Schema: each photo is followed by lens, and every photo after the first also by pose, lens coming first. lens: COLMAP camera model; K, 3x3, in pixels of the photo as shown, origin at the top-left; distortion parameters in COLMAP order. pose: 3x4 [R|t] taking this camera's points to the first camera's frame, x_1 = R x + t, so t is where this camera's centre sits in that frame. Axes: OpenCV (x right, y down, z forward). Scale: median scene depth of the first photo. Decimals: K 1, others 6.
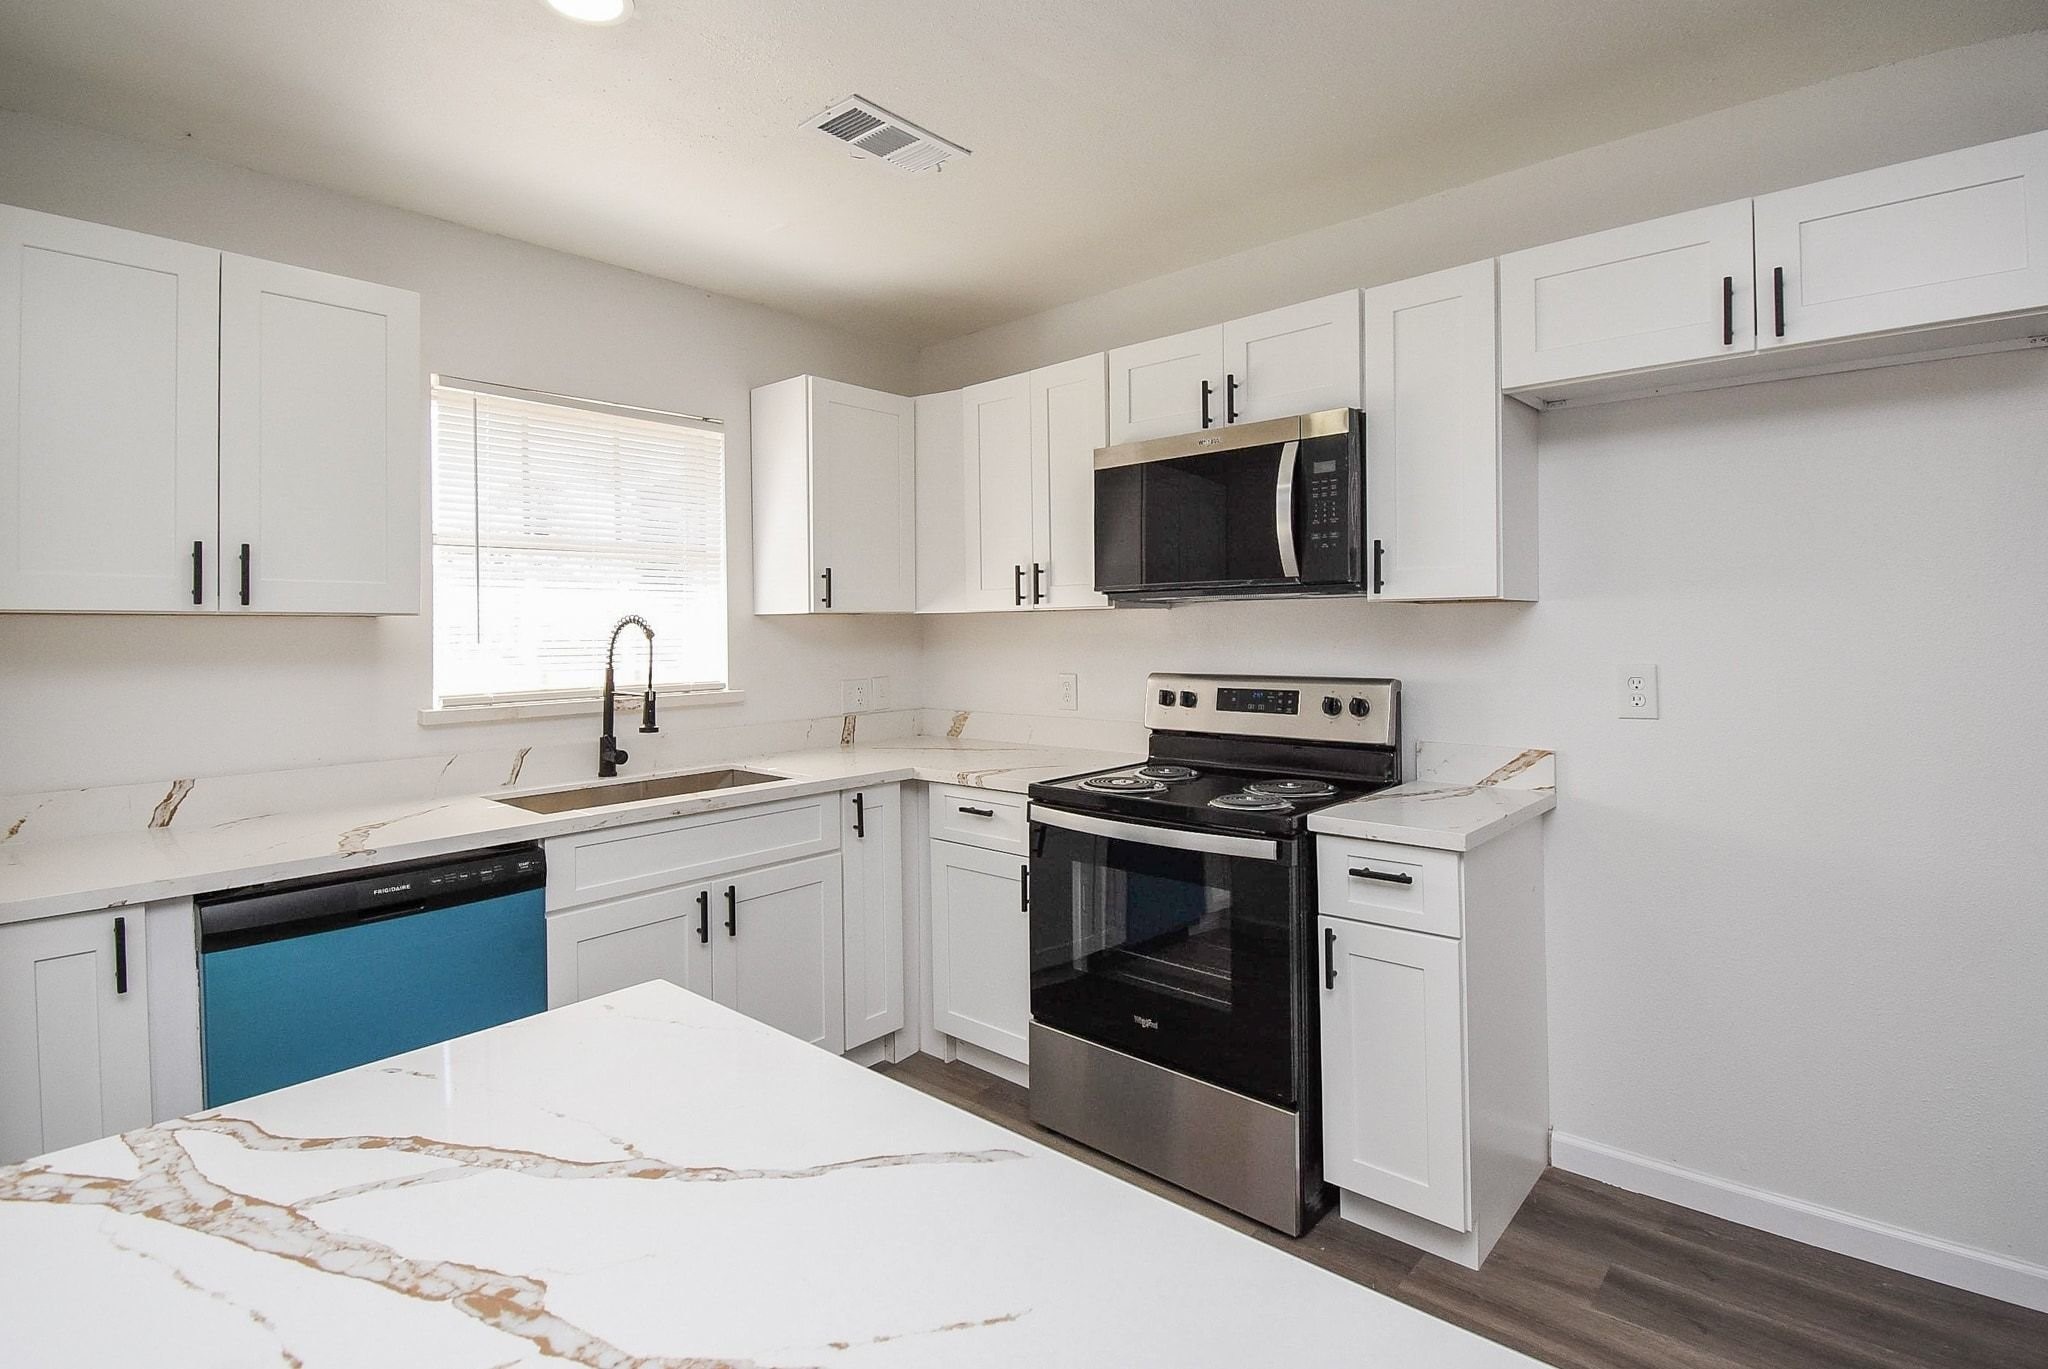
lens RADIAL K [[957.2, 0, 1010.3], [0, 957.2, 634.4], [0, 0, 1]] dist [-0.014430, -0.008387]
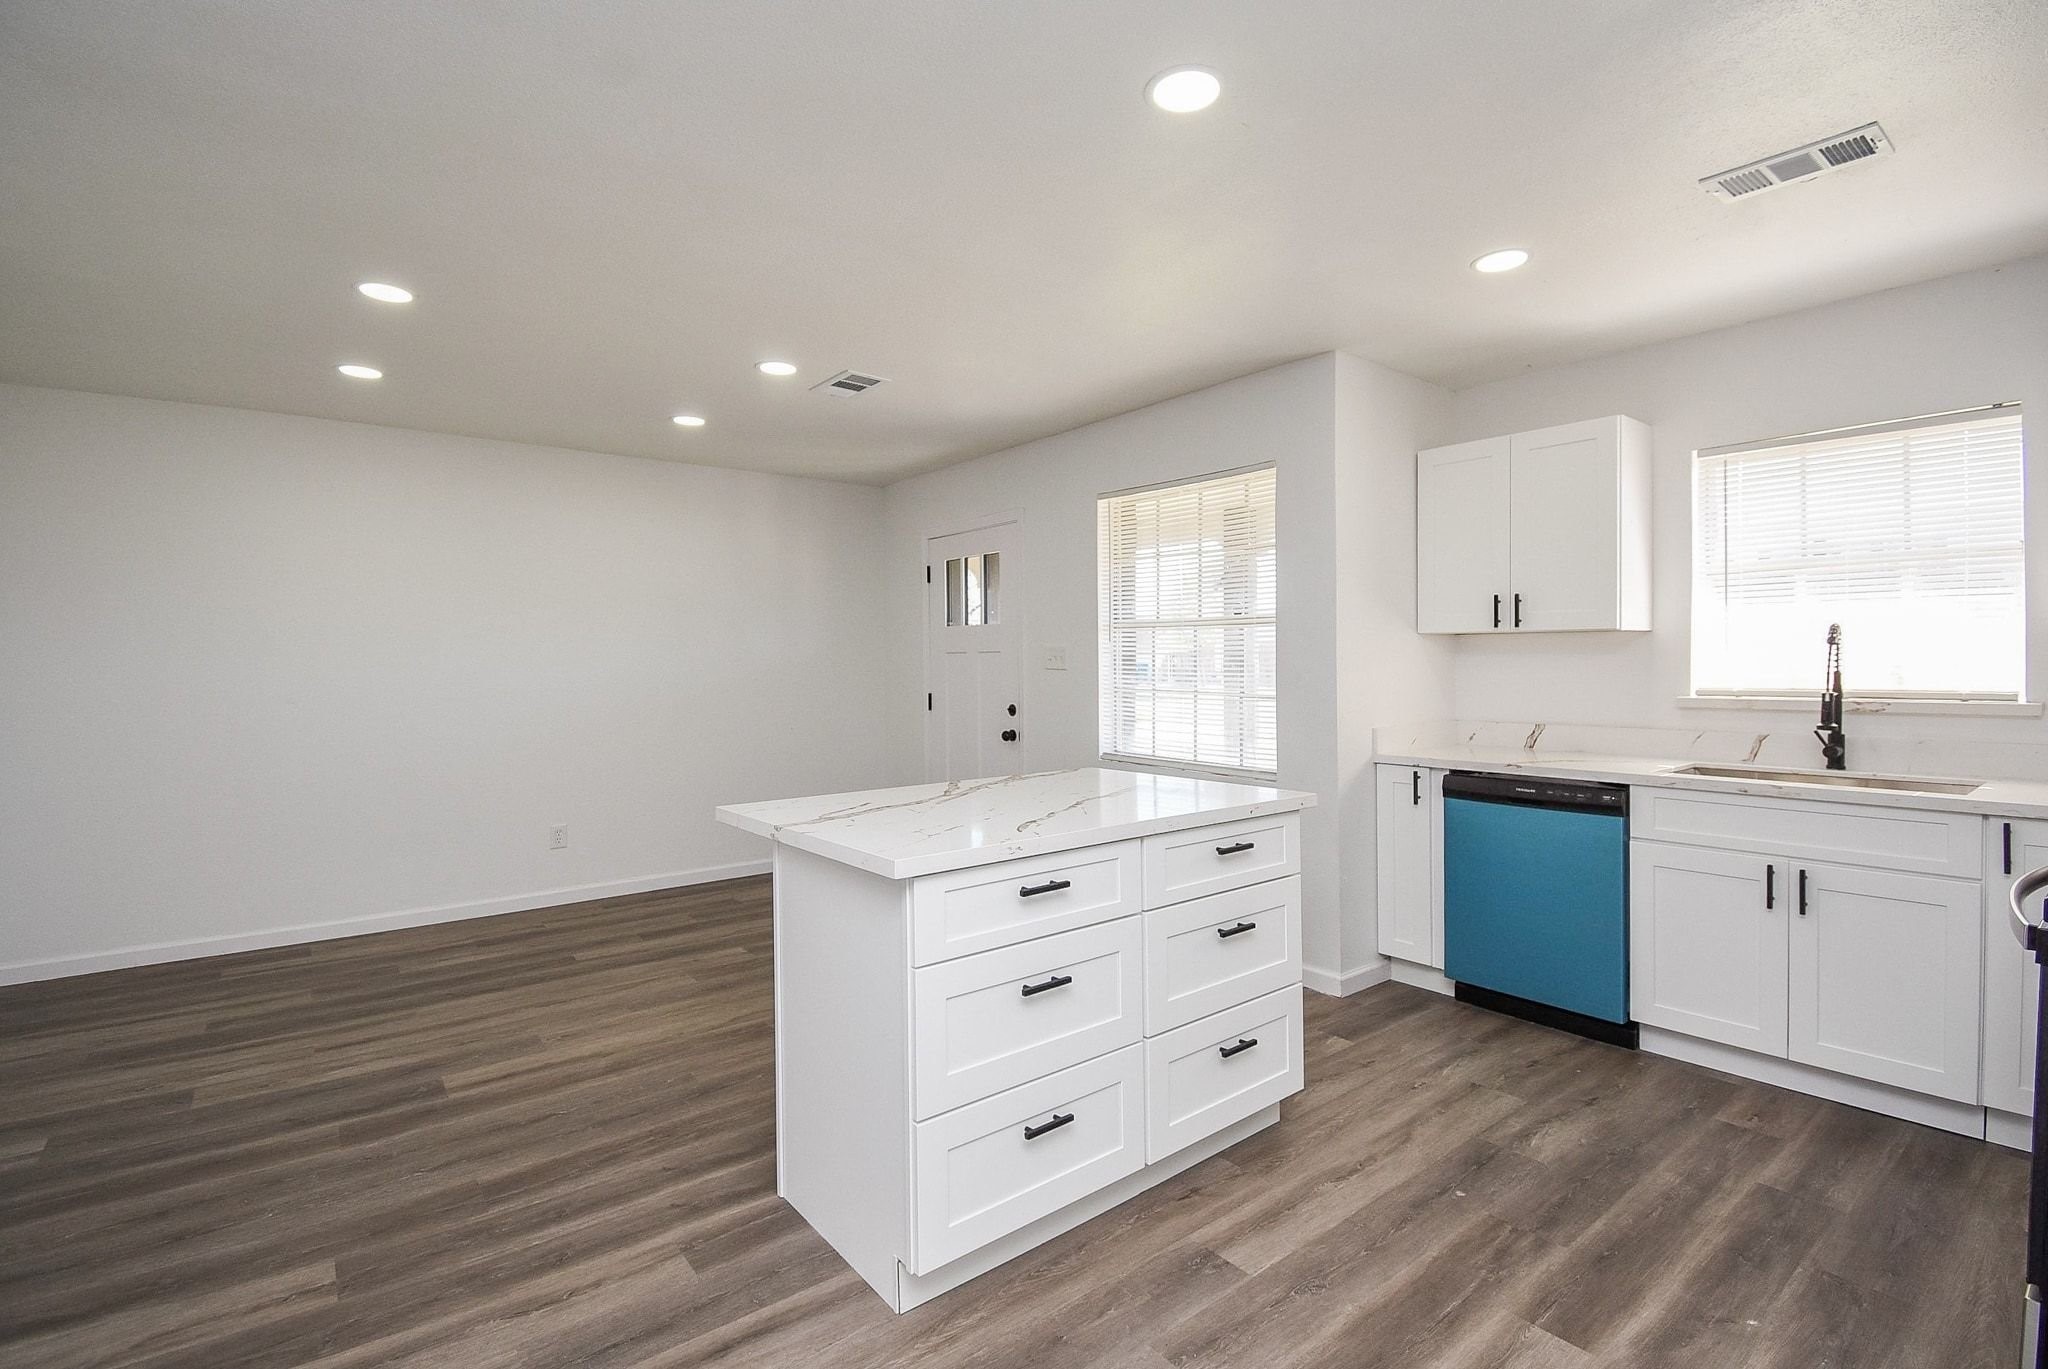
lens RADIAL K [[957.2, 0, 1035.7], [0, 957.2, 641.9], [0, 0, 1]] dist [-0.014430, -0.008387]
pose [[-0.157758, -0.002169, -0.987475, 0.895030], [0.007696, 0.999965, -0.003426, -0.003070], [0.987448, -0.008140, -0.157736, 0.285685]]
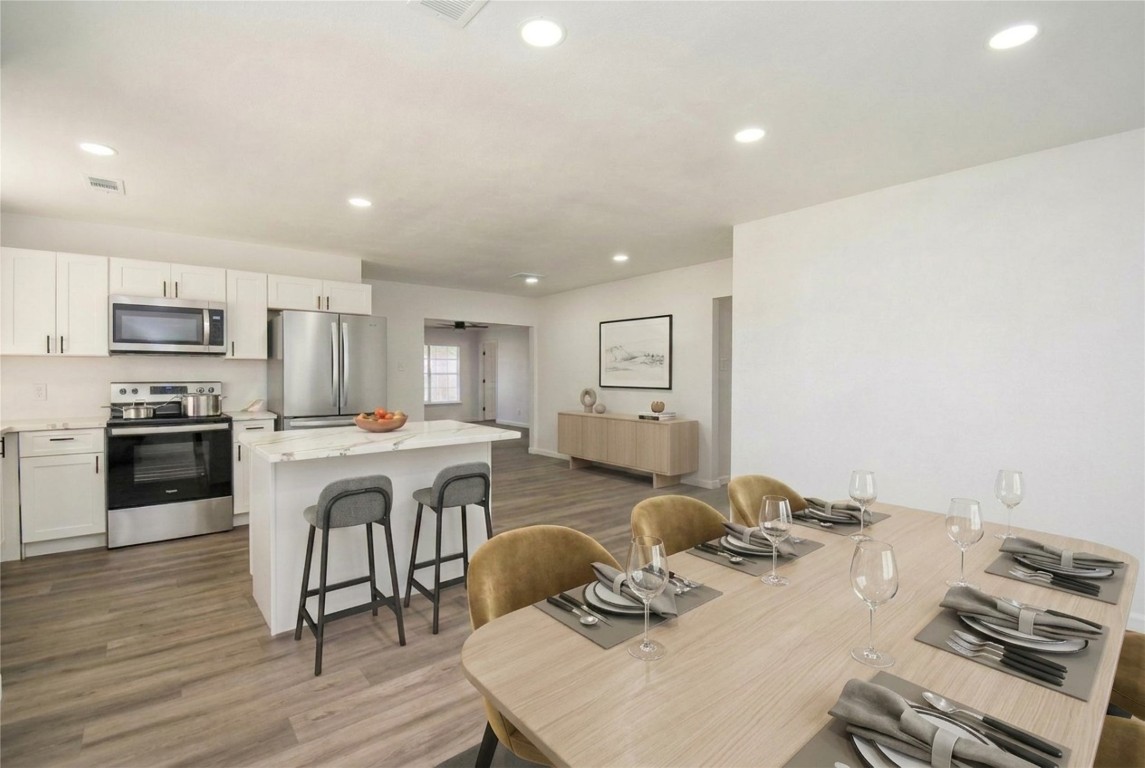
lens RADIAL K [[522.4, 0, 574.3], [0, 522.4, 382.4], [0, 0, 1]] dist [-0.001928, -0.000179]
pose [[0.141290, -0.014673, 0.989860, -1.235085], [-0.008109, 0.999839, 0.015978, 0.011091], [-0.989935, -0.010284, 0.141148, -0.491077]]
